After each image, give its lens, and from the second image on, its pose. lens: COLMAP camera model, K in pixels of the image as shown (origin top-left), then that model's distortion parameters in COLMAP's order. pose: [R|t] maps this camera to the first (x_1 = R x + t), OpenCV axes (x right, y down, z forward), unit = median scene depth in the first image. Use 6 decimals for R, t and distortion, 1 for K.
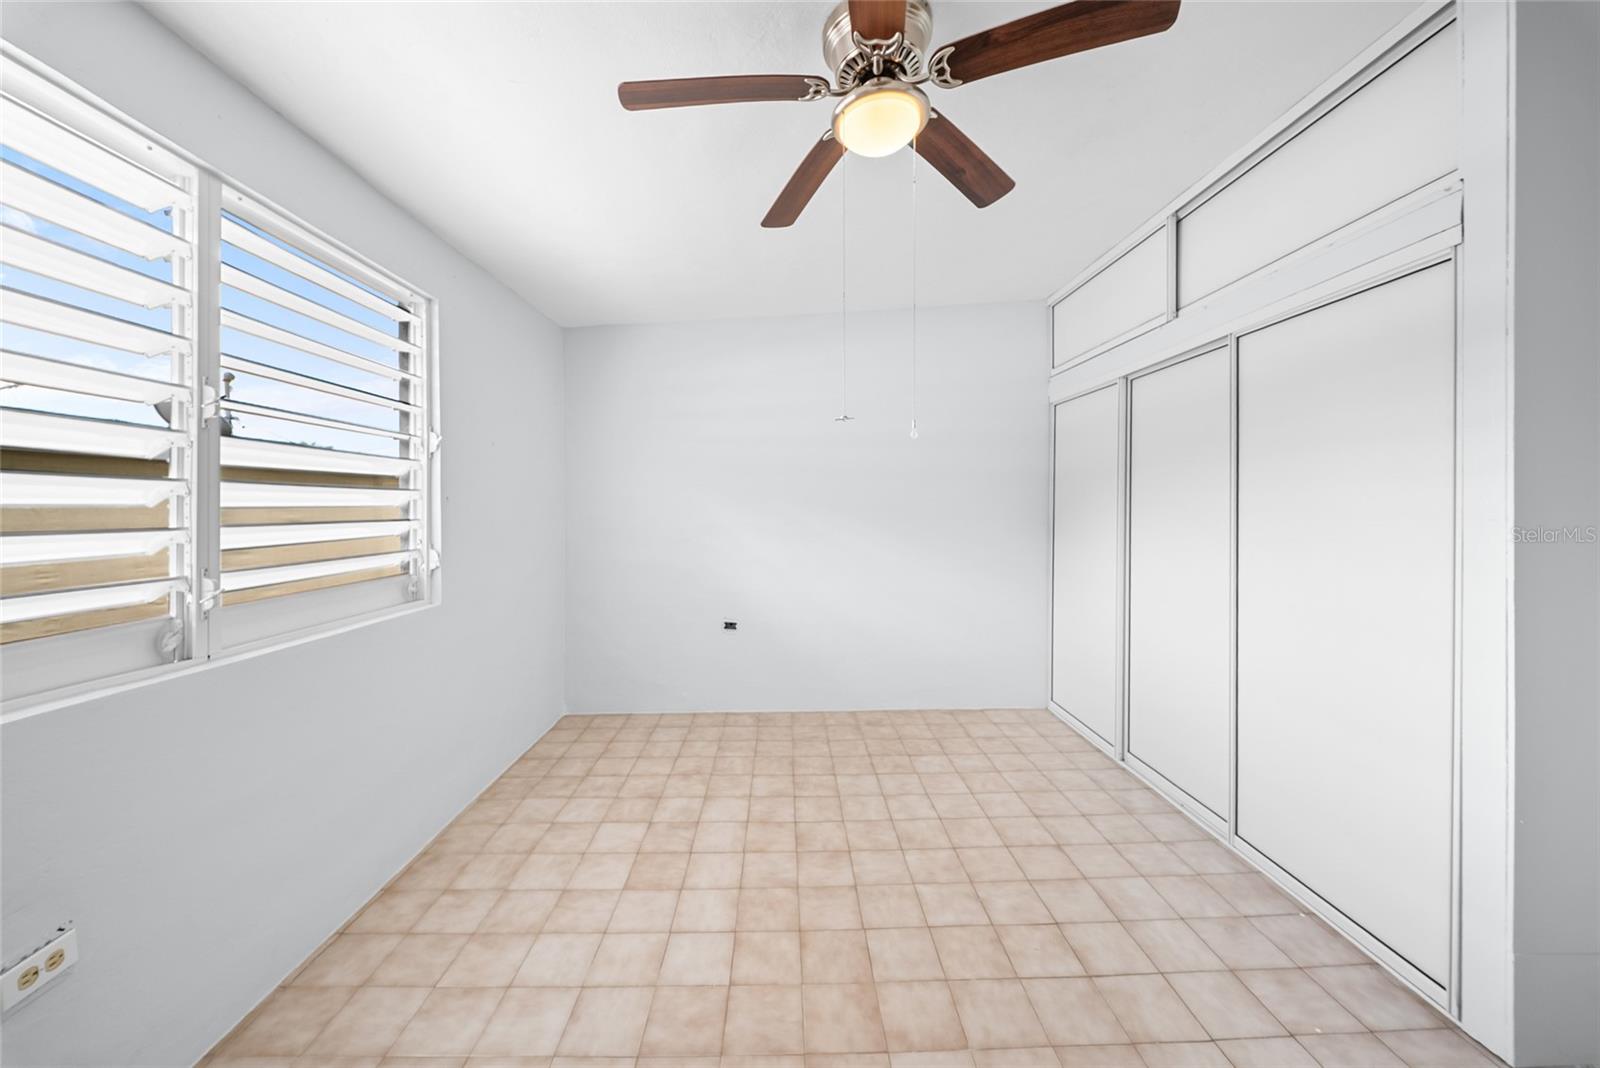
lens RADIAL K [[580.1, 0, 804.1], [0, 580.1, 518.4], [0, 0, 1]] dist [0.010464, -0.002398]
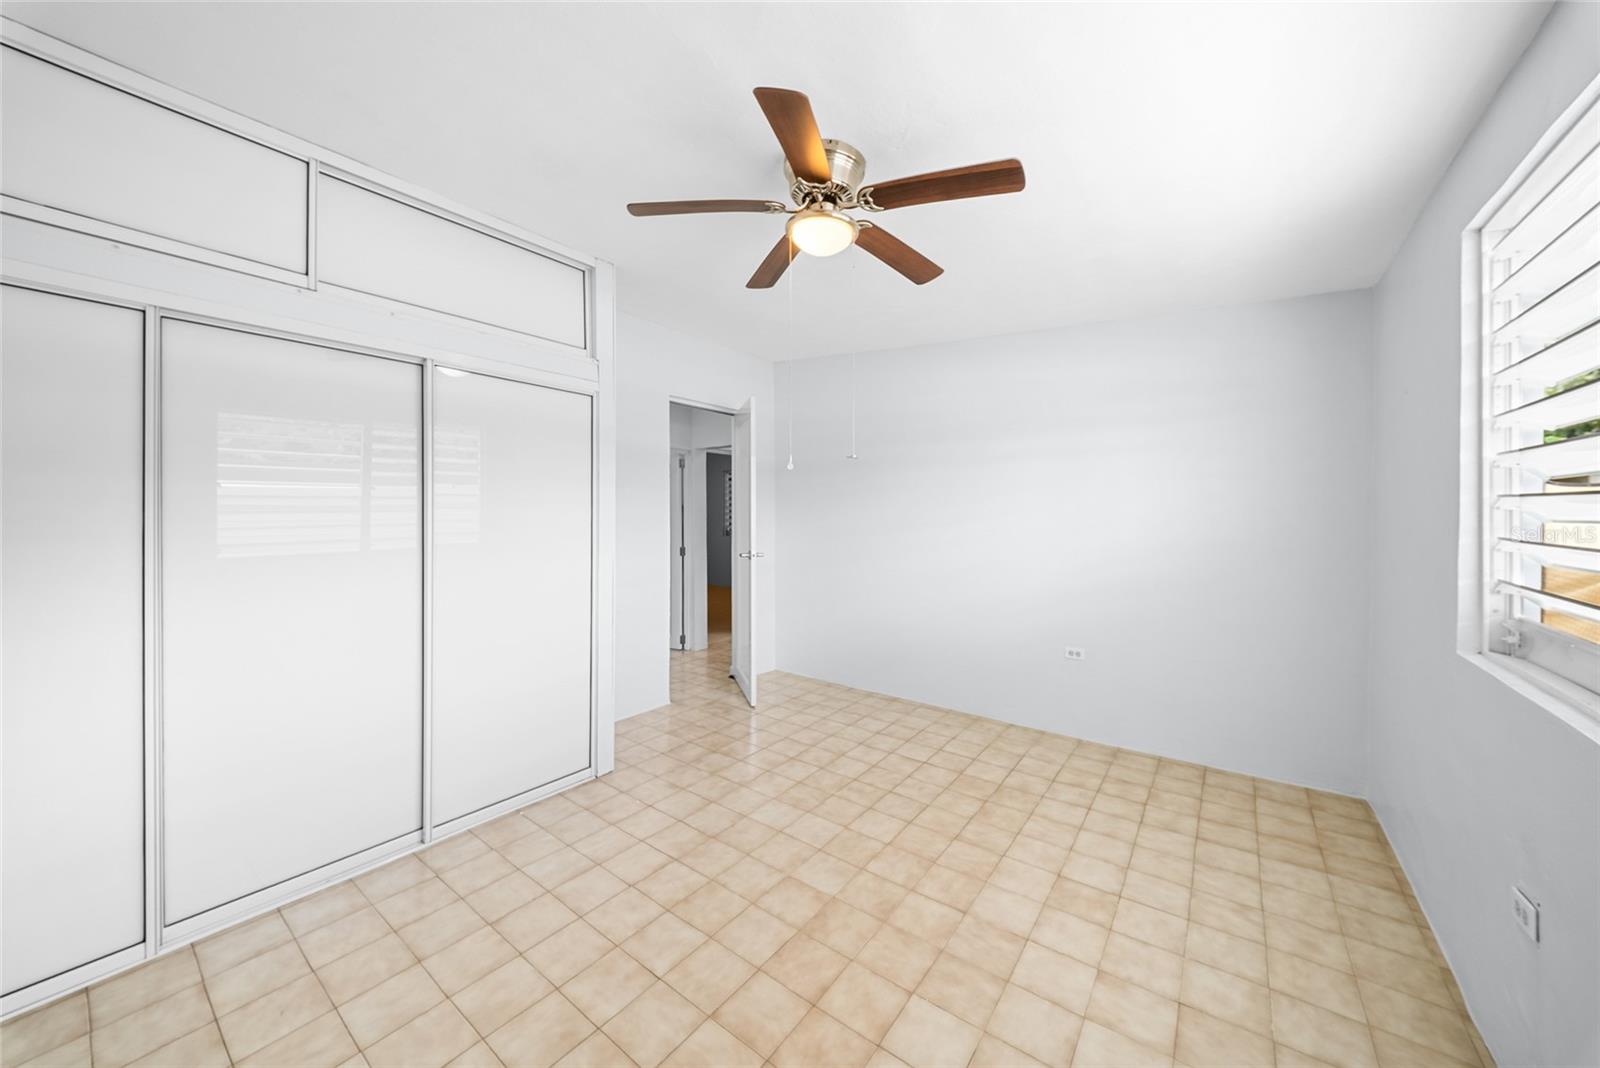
lens RADIAL K [[580.1, 0, 800.8], [0, 580.1, 519.7], [0, 0, 1]] dist [0.010464, -0.002398]
pose [[-0.783861, -0.003609, 0.620926, -0.556353], [0.013366, 0.999653, 0.022684, -0.044033], [-0.620793, 0.026081, -0.783541, 1.750550]]
